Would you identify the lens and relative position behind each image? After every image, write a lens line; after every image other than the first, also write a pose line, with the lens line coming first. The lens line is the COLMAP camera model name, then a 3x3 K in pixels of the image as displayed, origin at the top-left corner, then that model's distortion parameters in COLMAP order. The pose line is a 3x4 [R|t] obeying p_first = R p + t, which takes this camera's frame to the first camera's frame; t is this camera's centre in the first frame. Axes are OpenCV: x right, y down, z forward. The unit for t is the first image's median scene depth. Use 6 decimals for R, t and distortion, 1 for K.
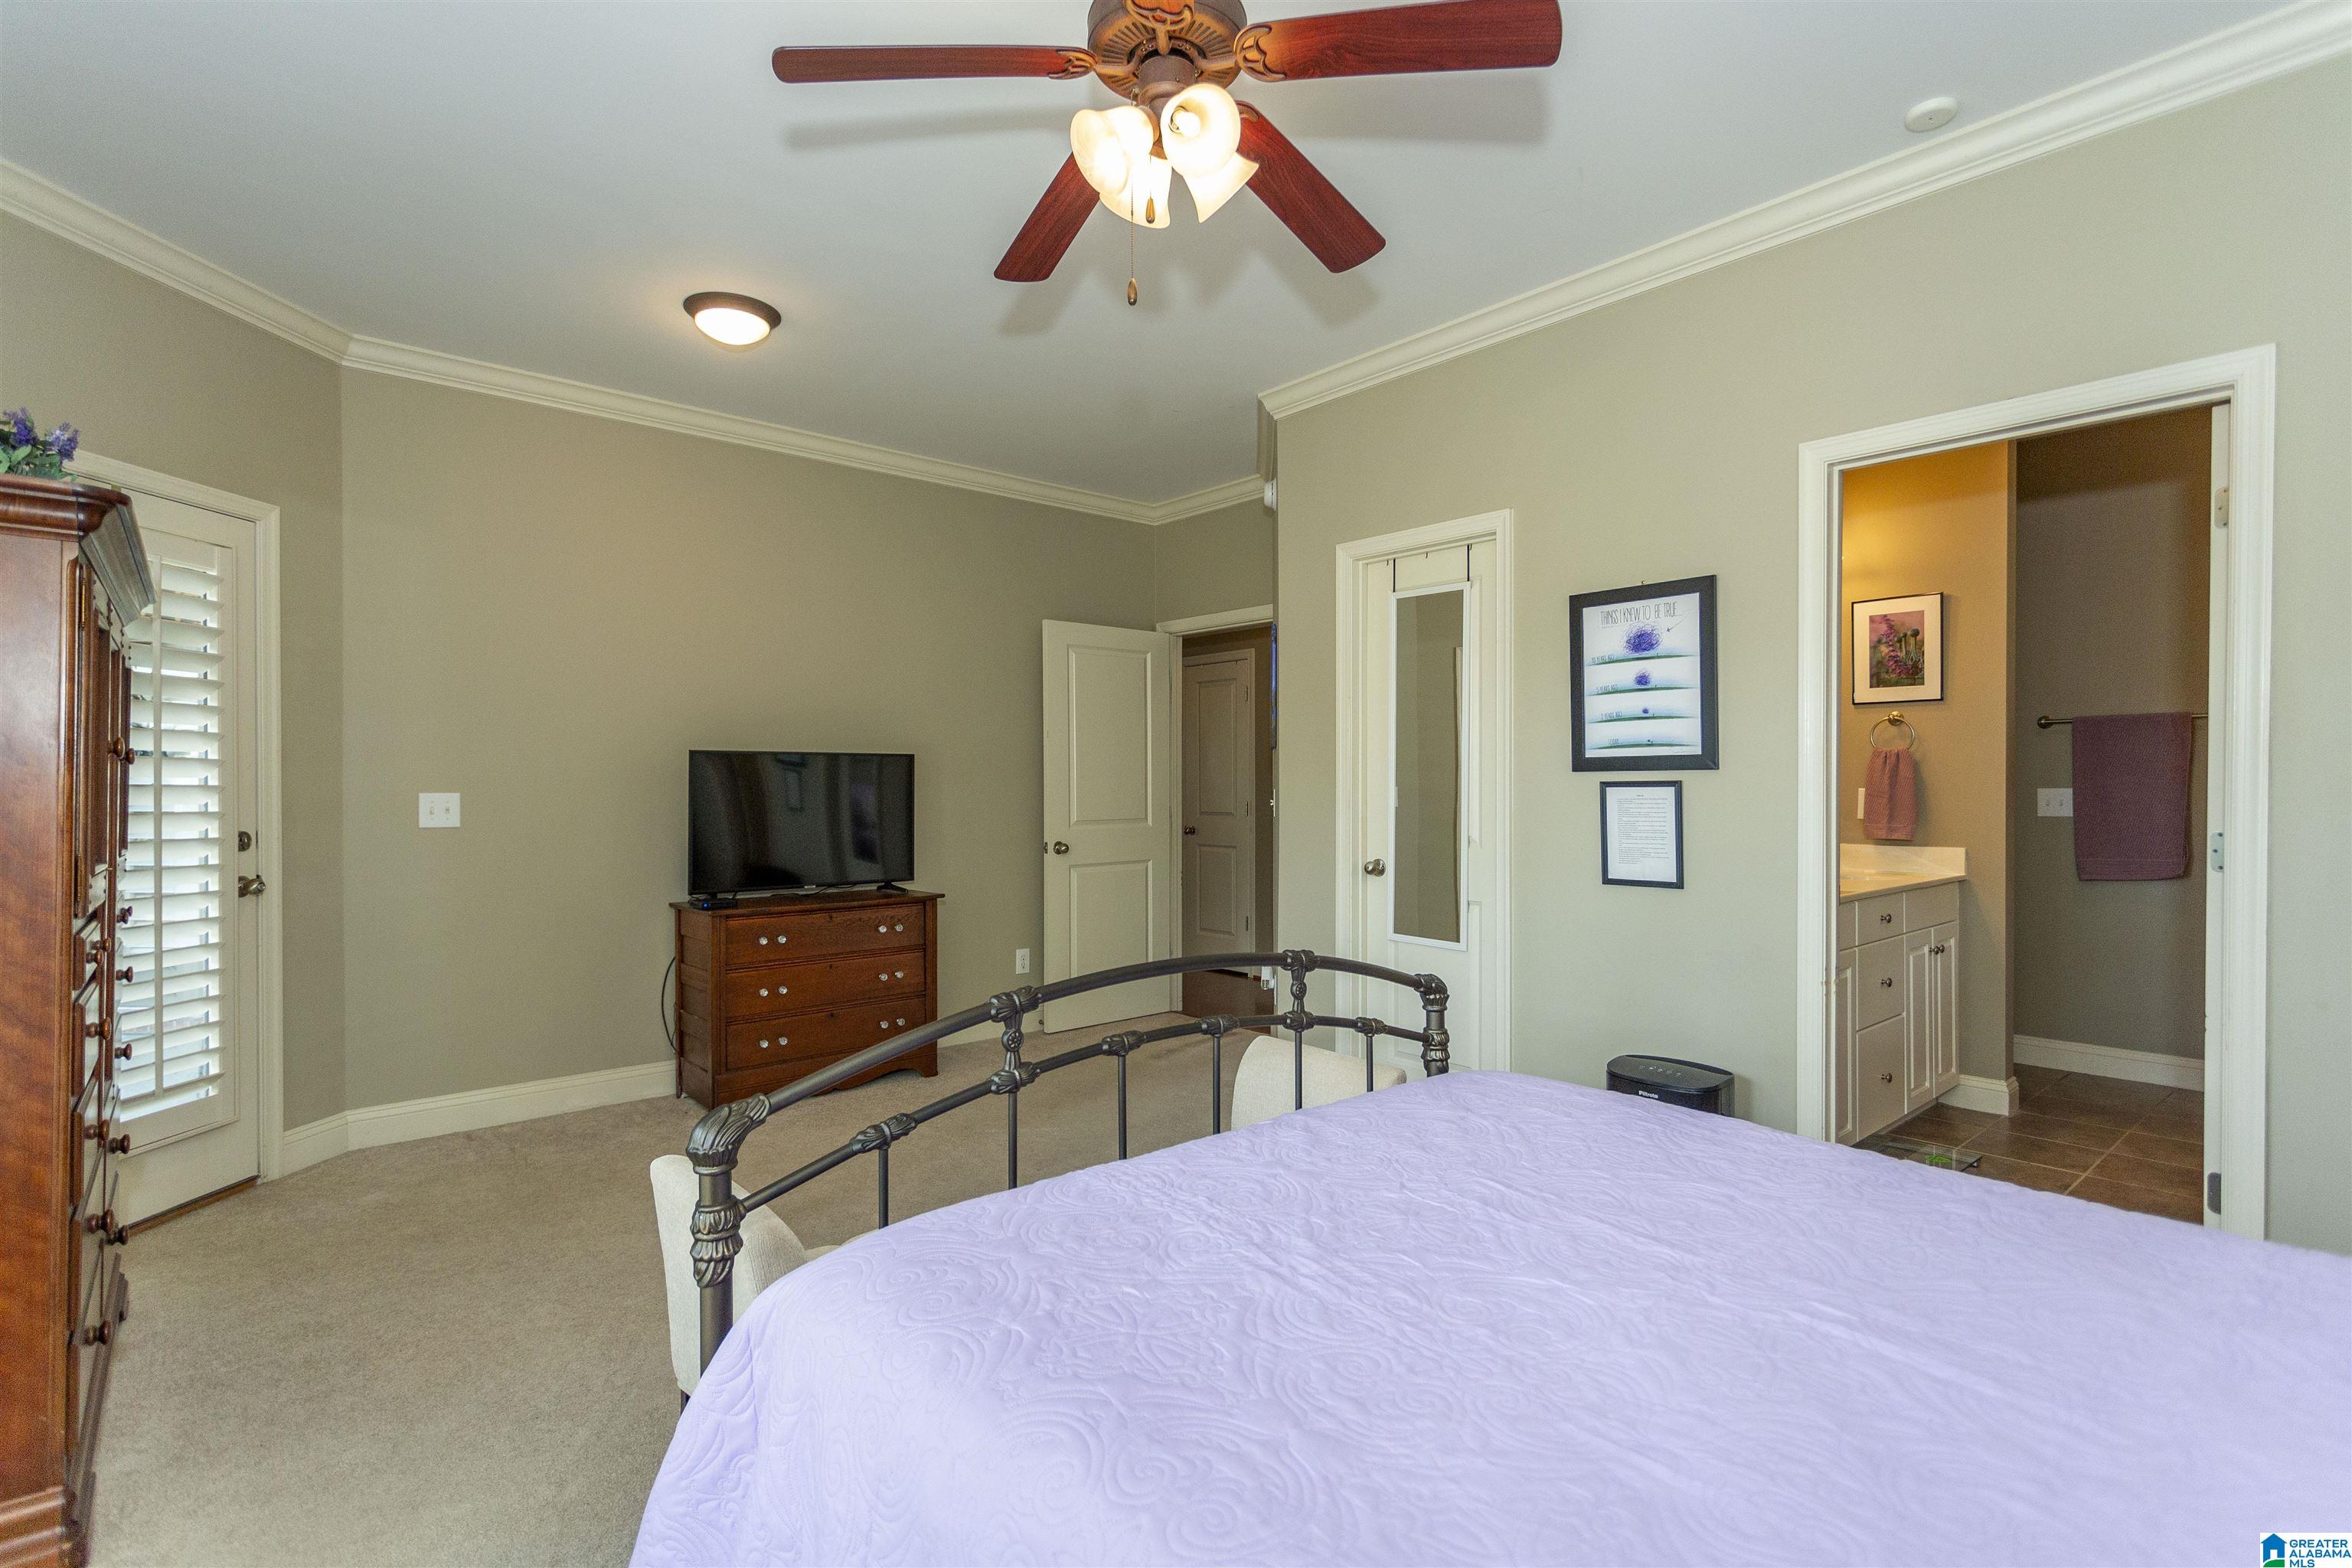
lens RADIAL K [[1102.1, 0, 1146.6], [0, 1102.1, 777.8], [0, 0, 1]] dist [0.001444, 0.001403]
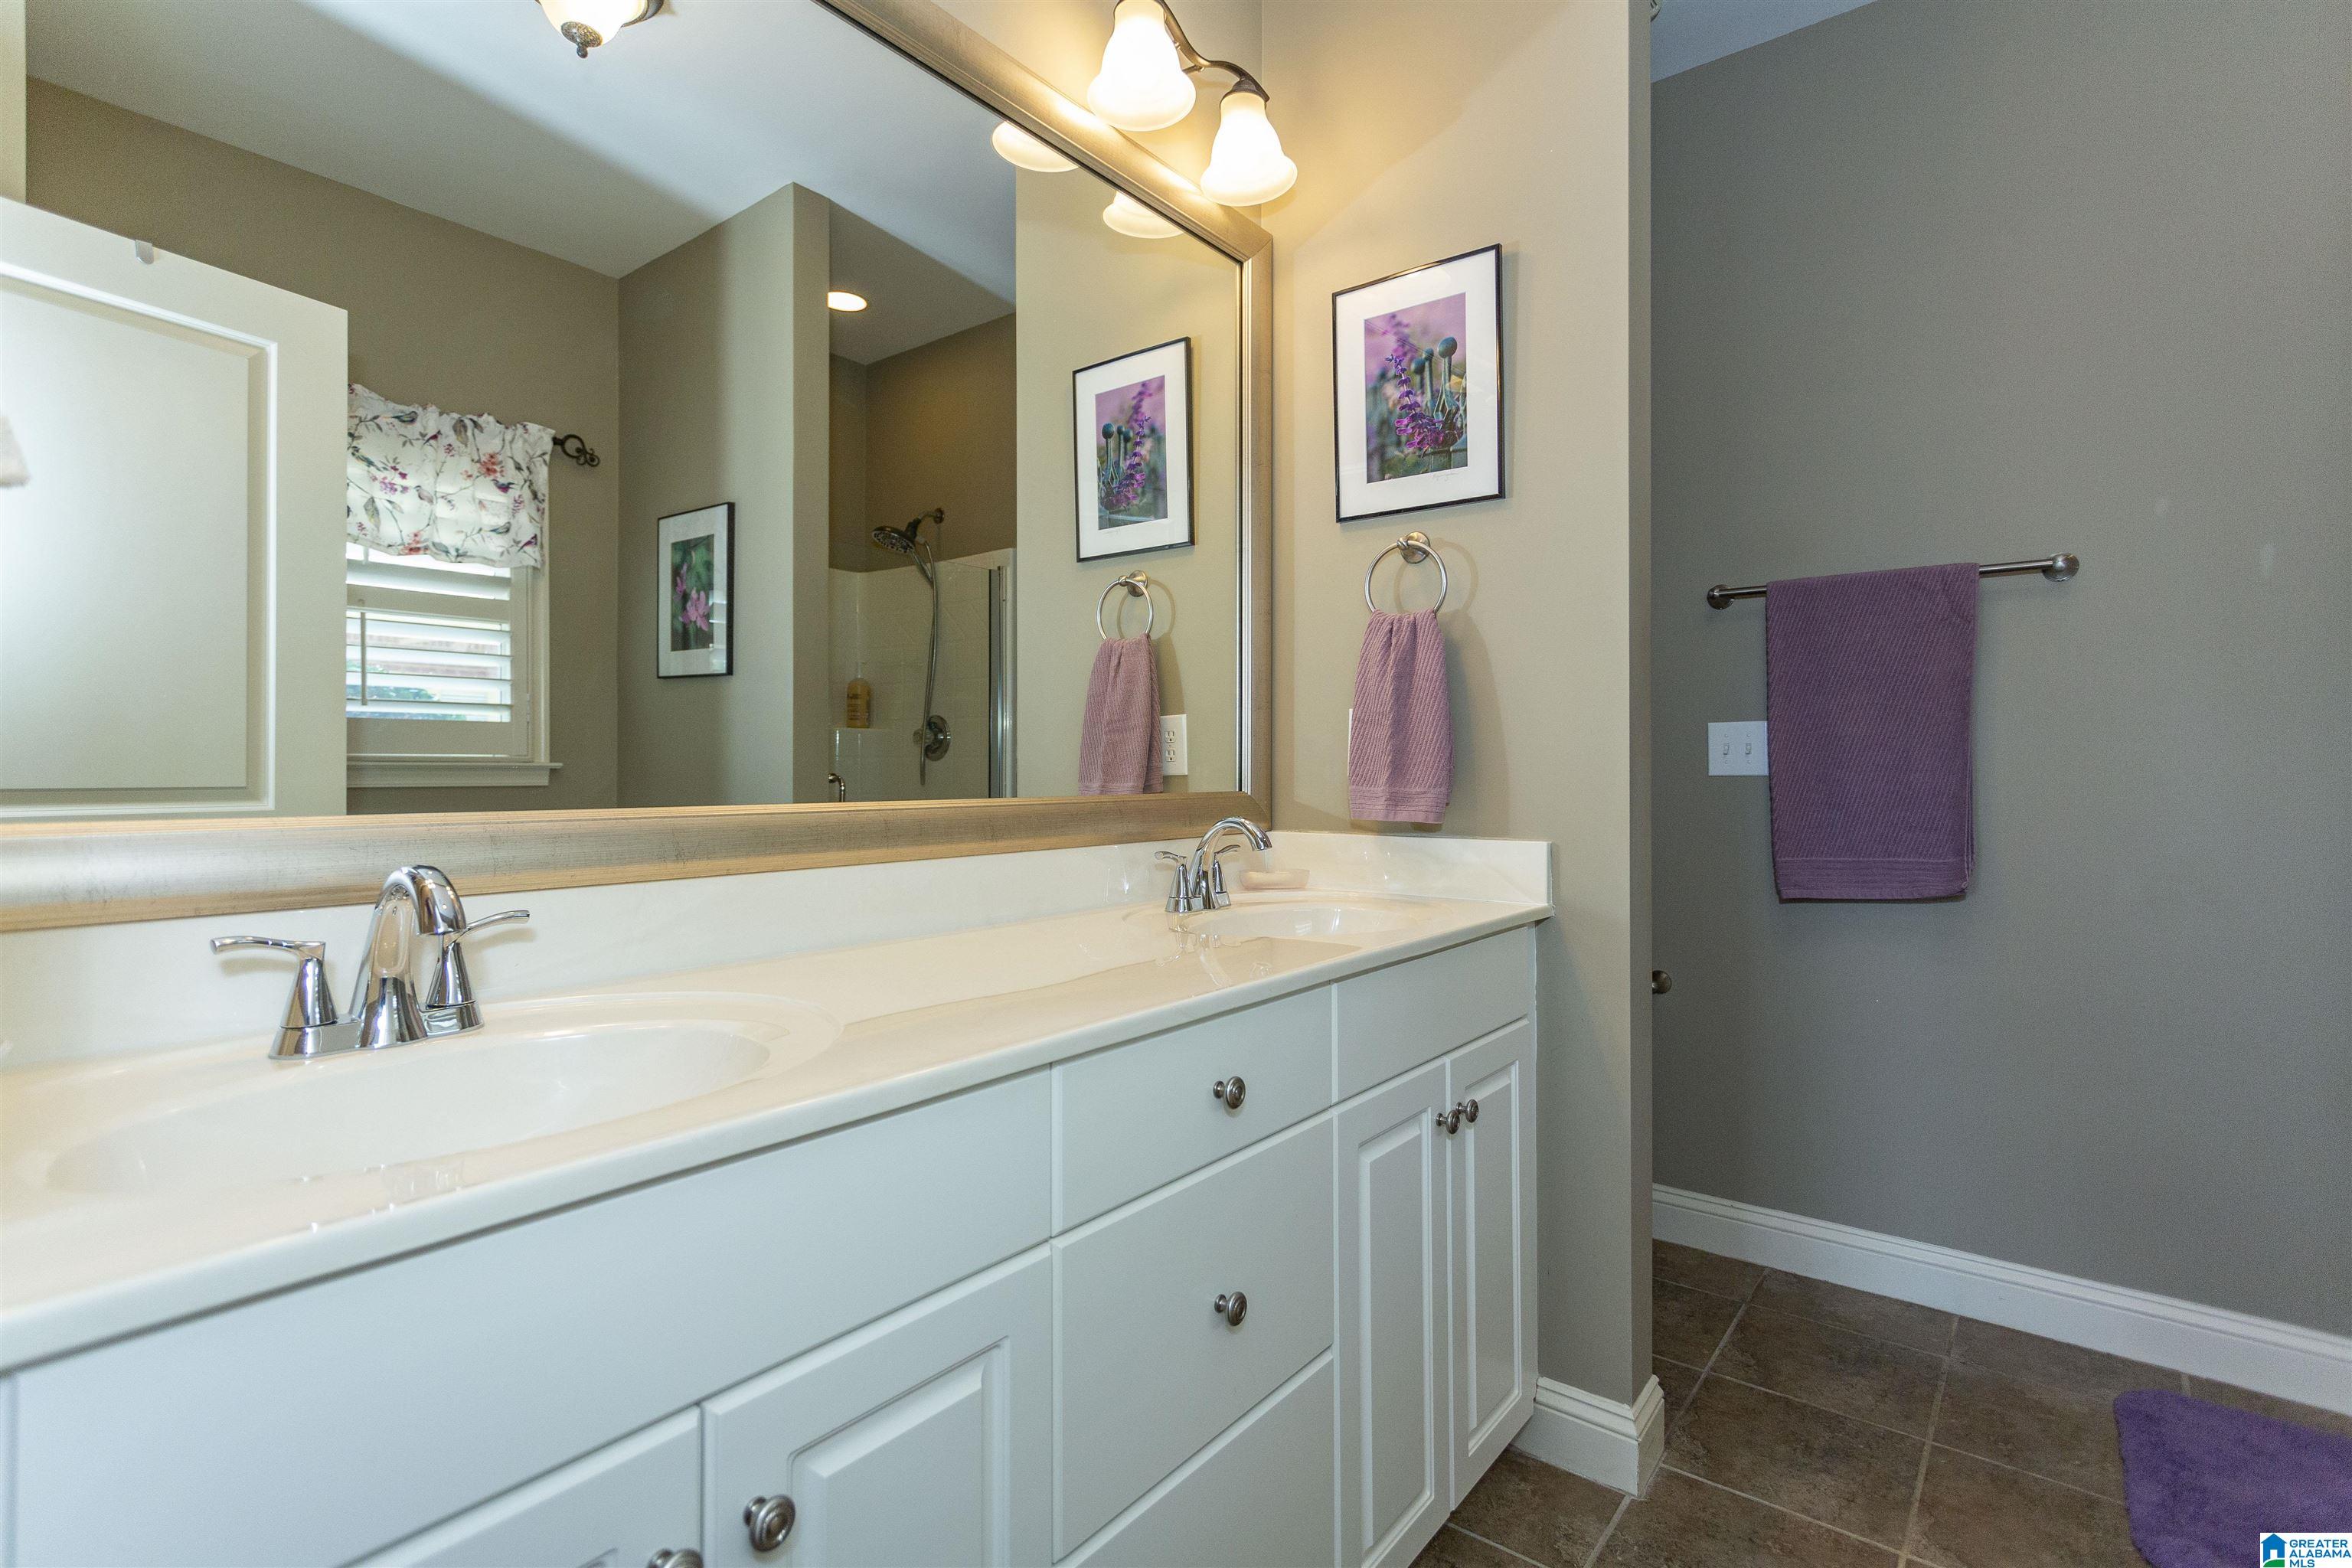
lens RADIAL K [[1094.6, 0, 1176.1], [0, 1094.6, 754.5], [0, 0, 1]] dist [0.004239, 0.000992]
pose [[0.978928, -0.003260, 0.204182, 0.497192], [0.005058, 0.999953, -0.008285, 0.031485], [-0.204145, 0.009143, 0.978898, 0.594174]]
